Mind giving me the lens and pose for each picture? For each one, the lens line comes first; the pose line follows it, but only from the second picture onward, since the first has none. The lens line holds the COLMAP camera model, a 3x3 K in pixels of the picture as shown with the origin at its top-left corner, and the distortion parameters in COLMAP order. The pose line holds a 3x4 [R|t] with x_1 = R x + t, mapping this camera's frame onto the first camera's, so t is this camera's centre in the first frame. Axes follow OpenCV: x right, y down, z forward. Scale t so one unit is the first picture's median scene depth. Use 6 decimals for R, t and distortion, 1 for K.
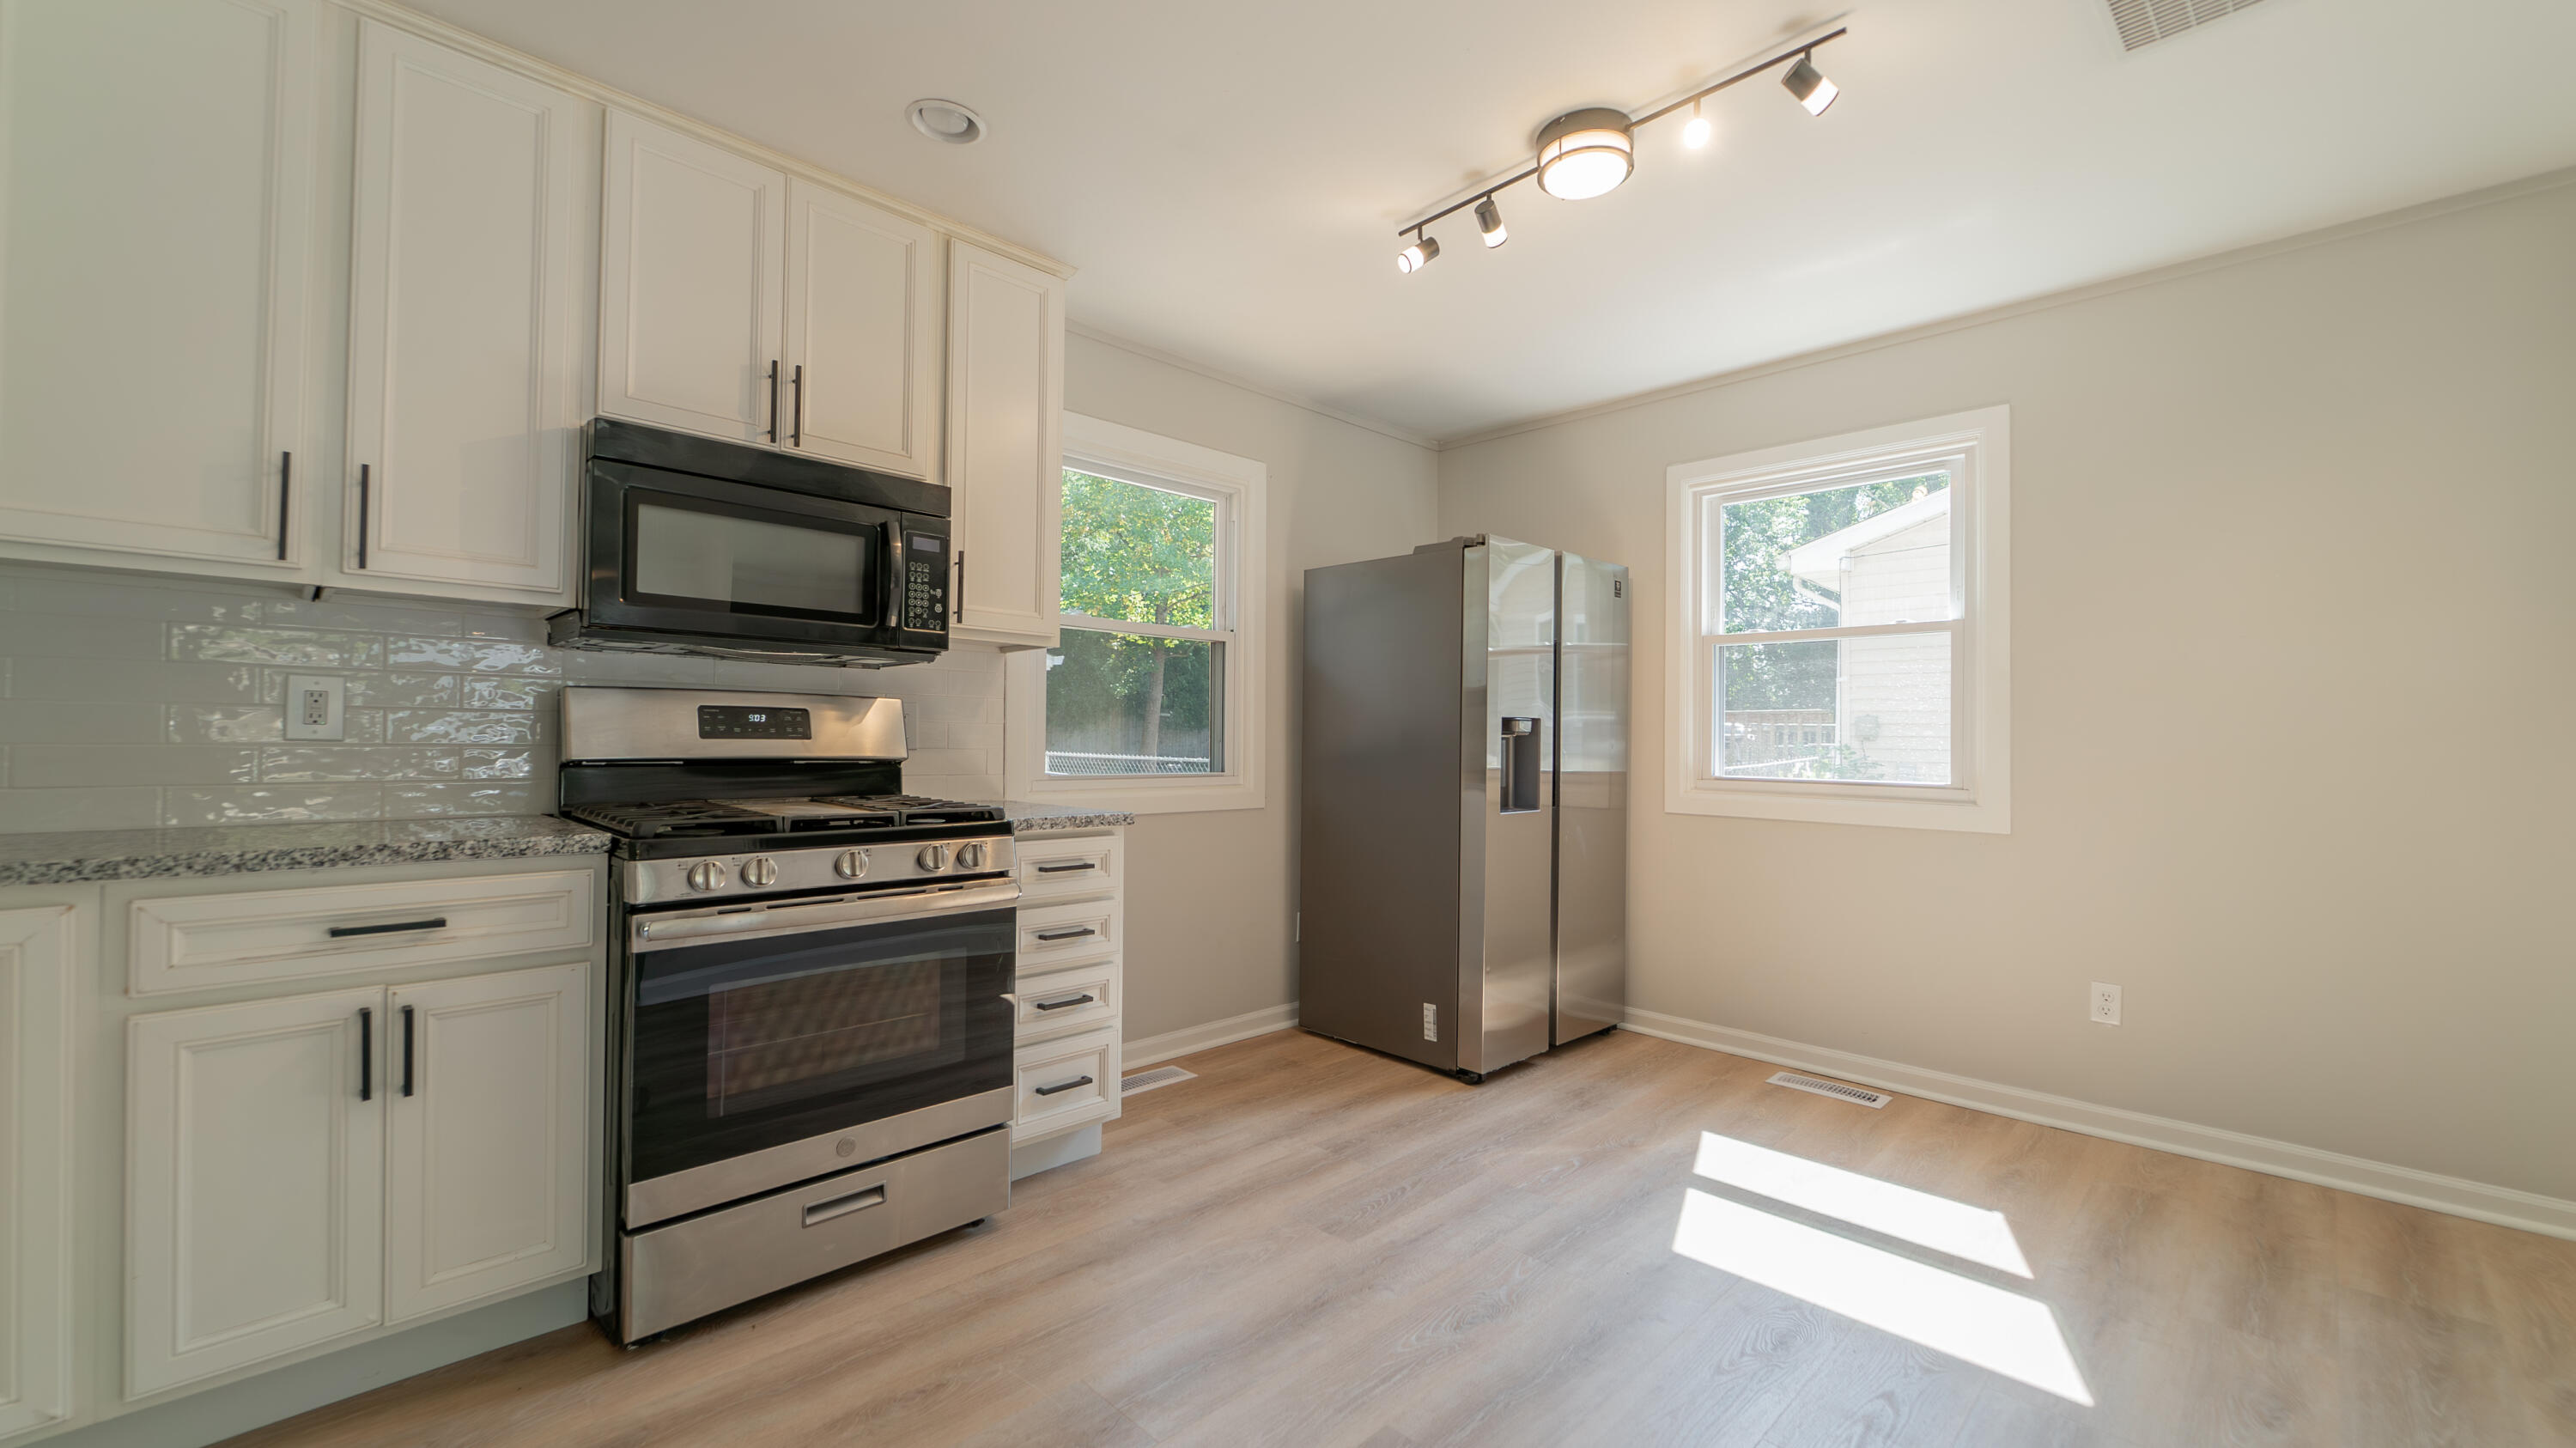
lens RADIAL K [[1030.8, 0, 1292.9], [0, 1030.8, 728.6], [0, 0, 1]] dist [0.001032, -0.001241]
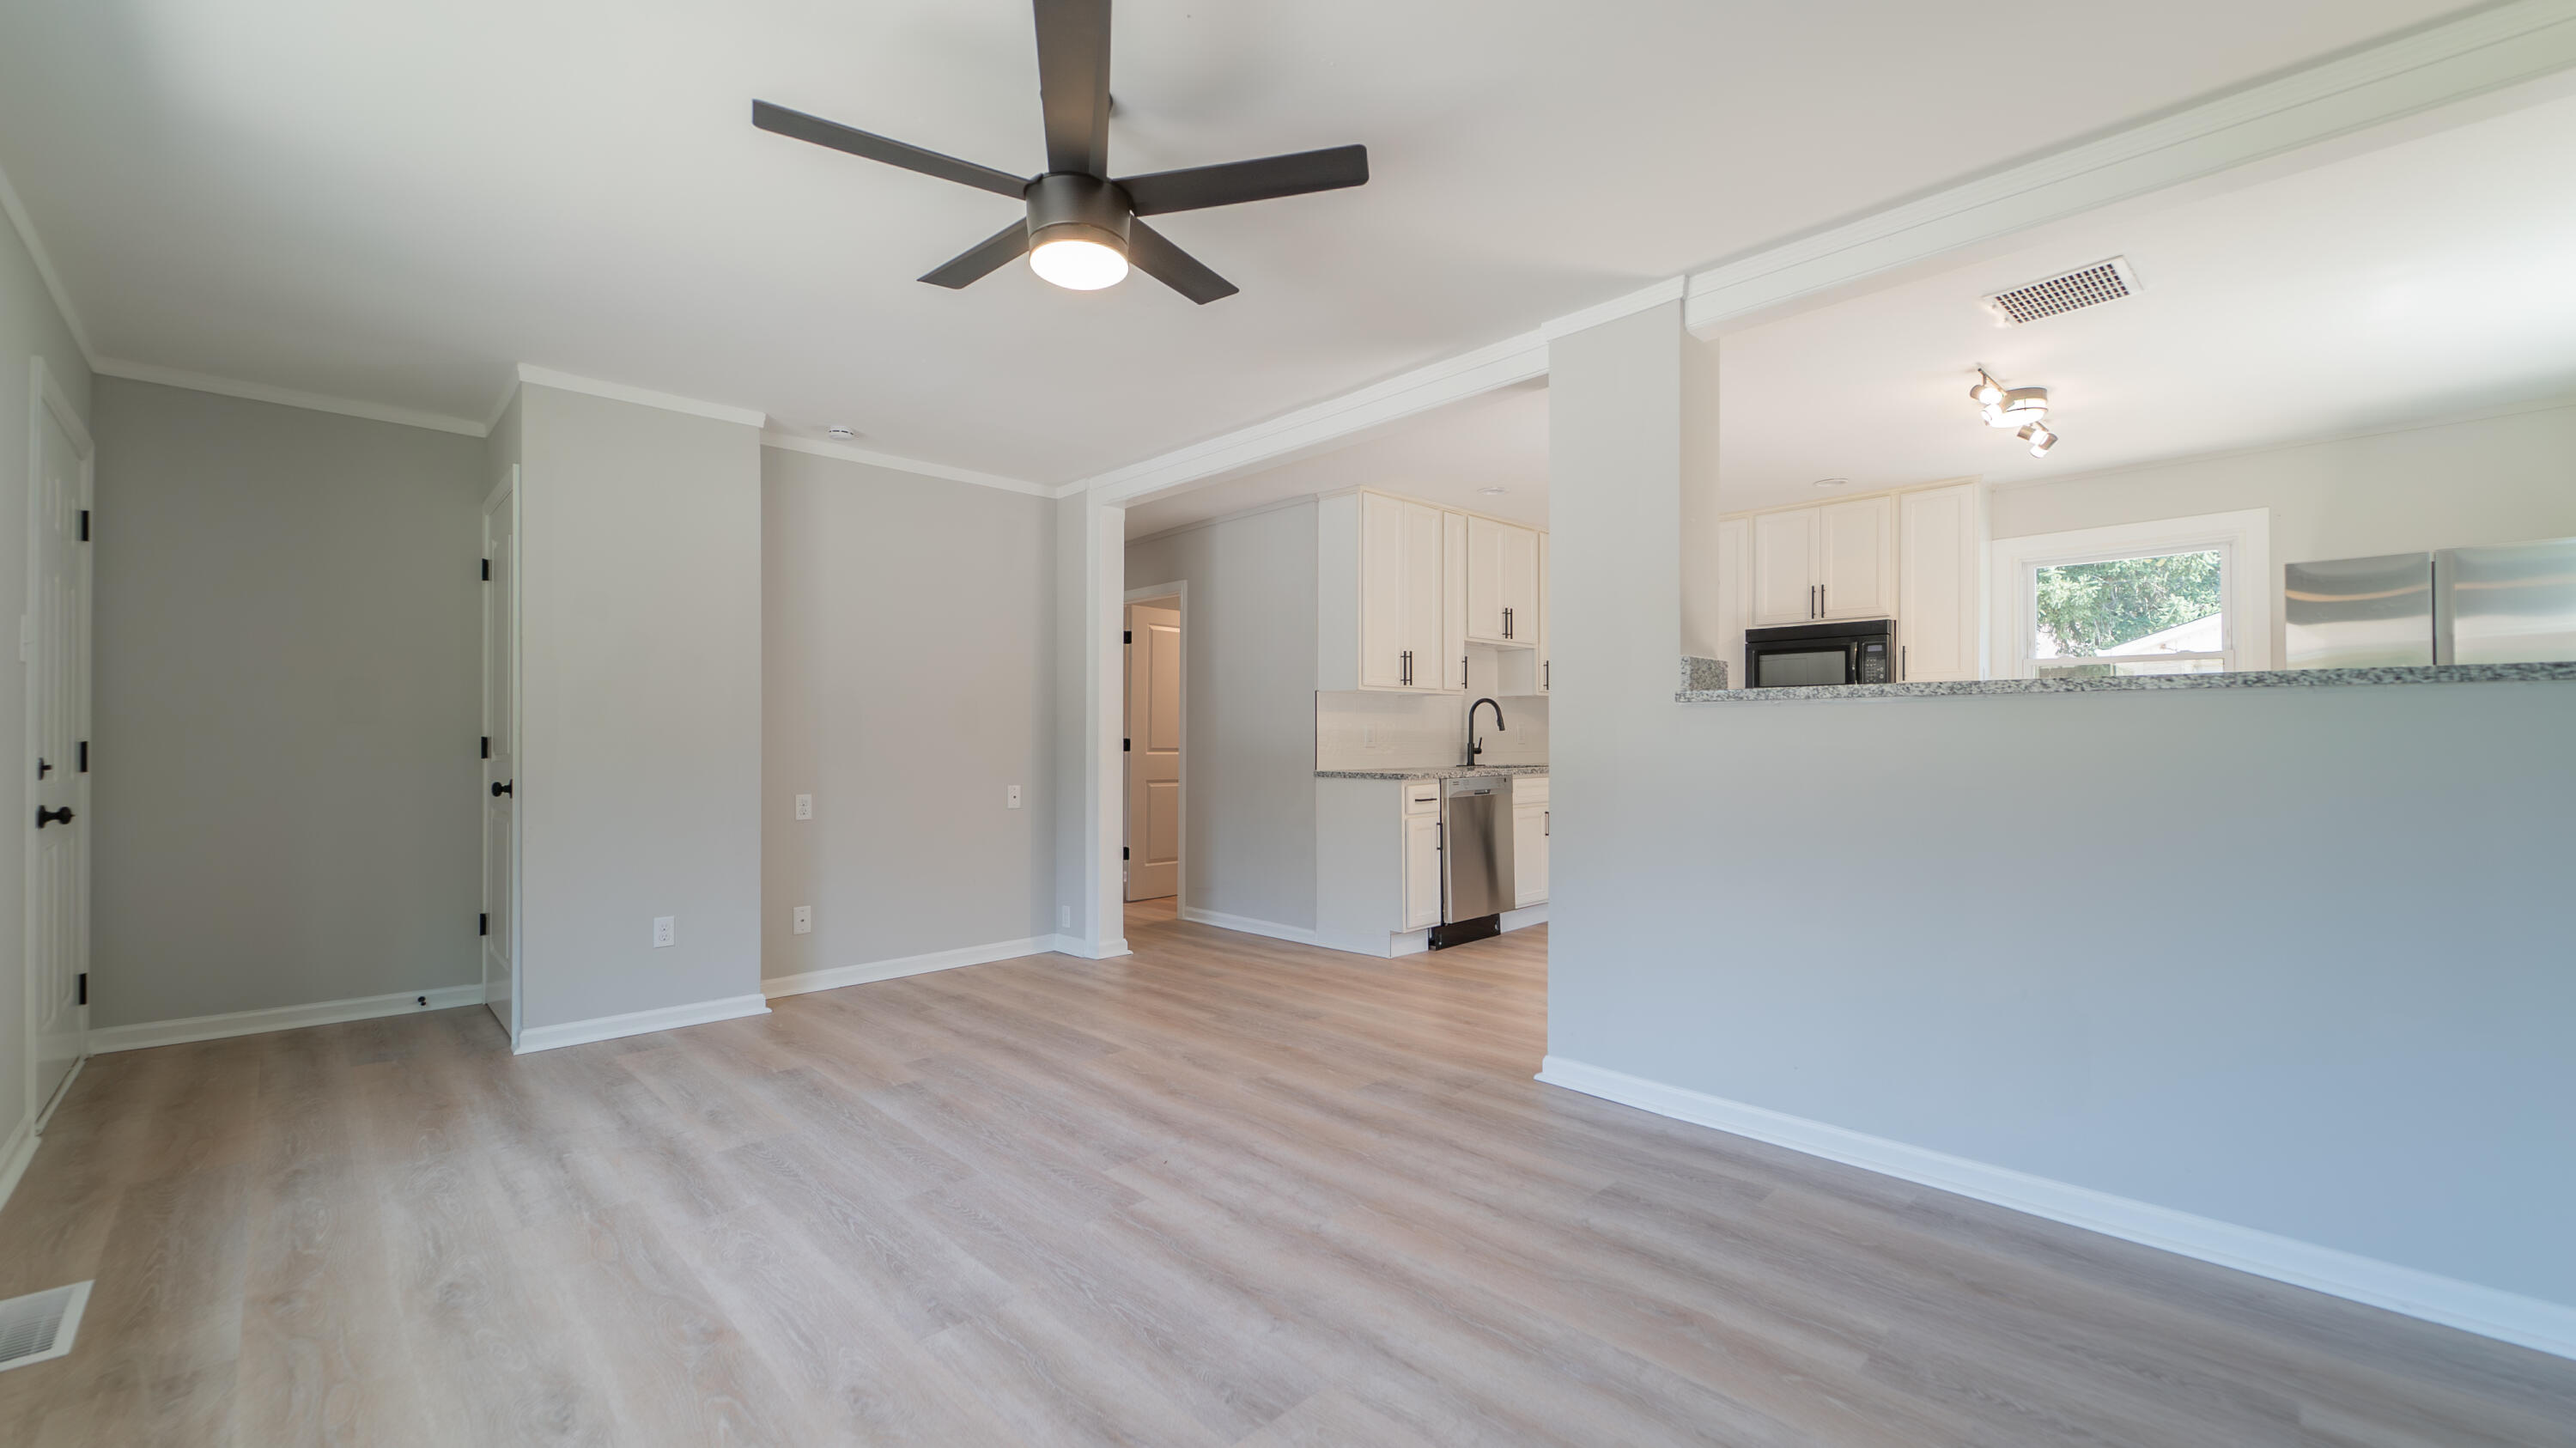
lens RADIAL K [[1026.9, 0, 1293.7], [0, 1026.9, 728.0], [0, 0, 1]] dist [0.000429, -0.000712]
pose [[-0.011304, -0.020929, -0.999717, 1.862407], [0.013179, 0.999691, -0.021077, 0.021155], [0.999849, -0.013414, -0.011025, -0.219503]]
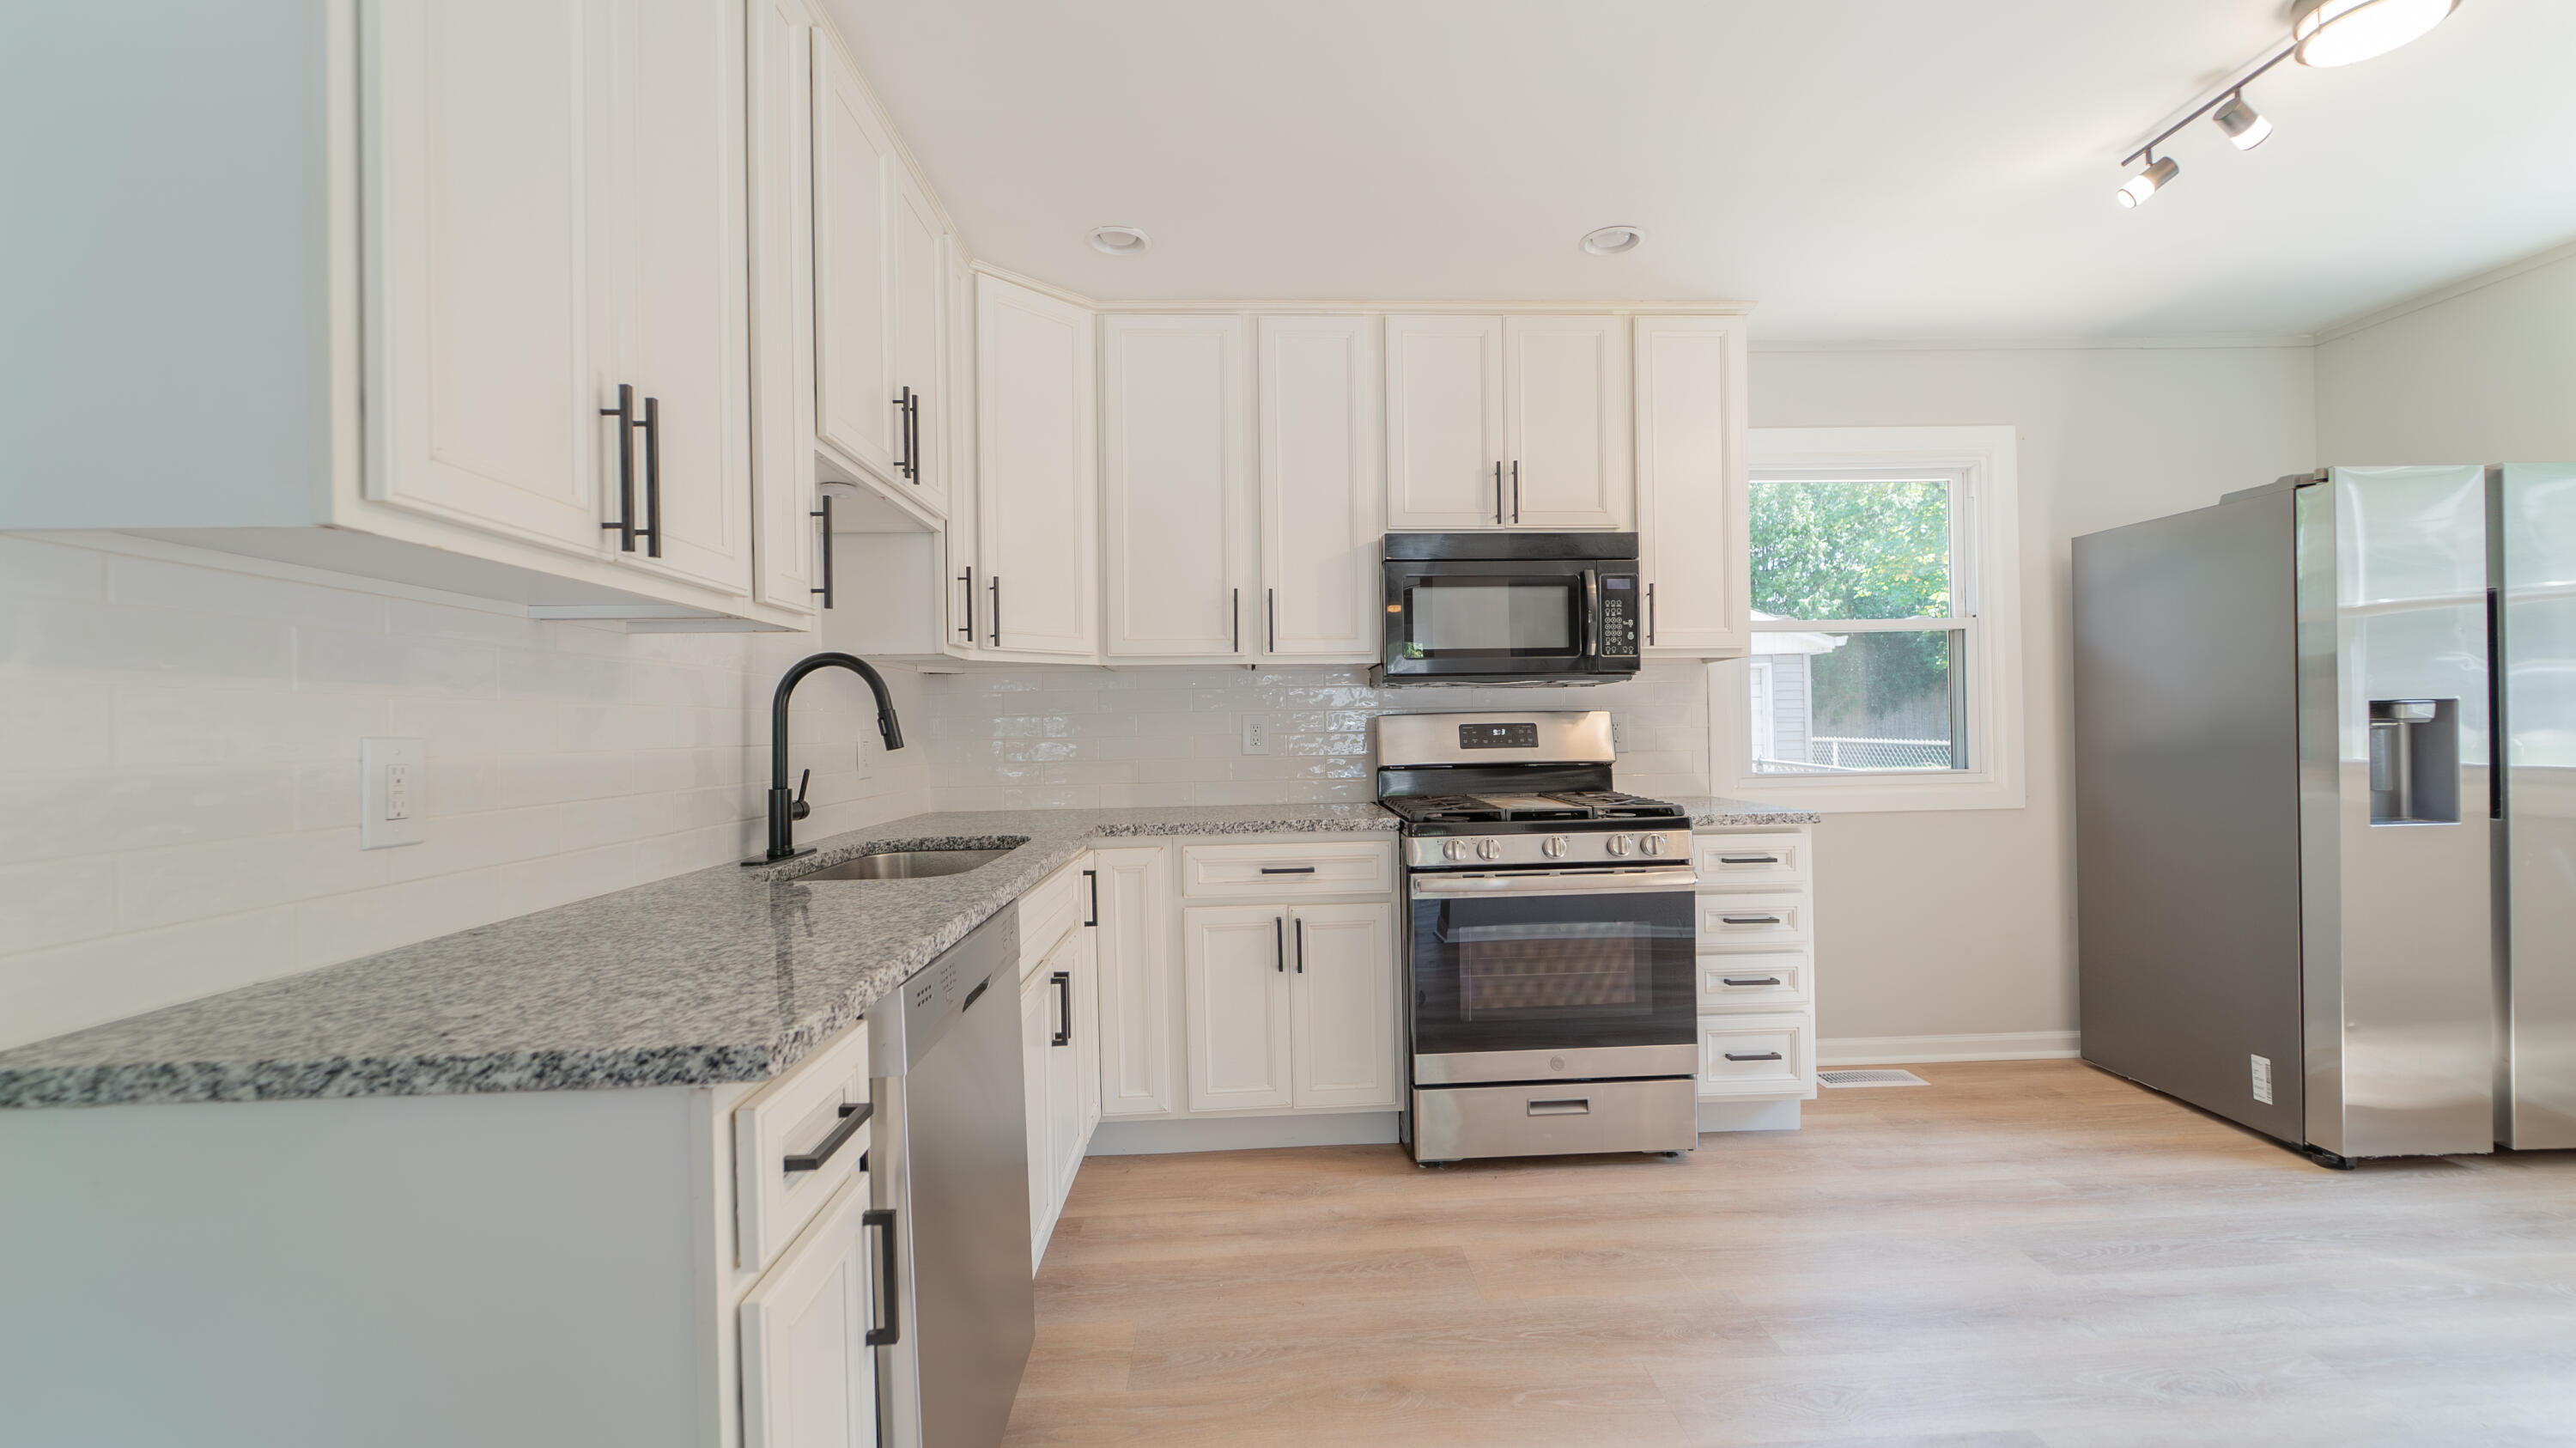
lens RADIAL K [[1030.8, 0, 1292.9], [0, 1030.8, 728.6], [0, 0, 1]] dist [0.001032, -0.001241]
pose [[0.737165, -0.024388, -0.675272, 0.172440], [0.034292, 0.999411, 0.001341, -0.025206], [0.674842, -0.024145, 0.737567, -0.145334]]
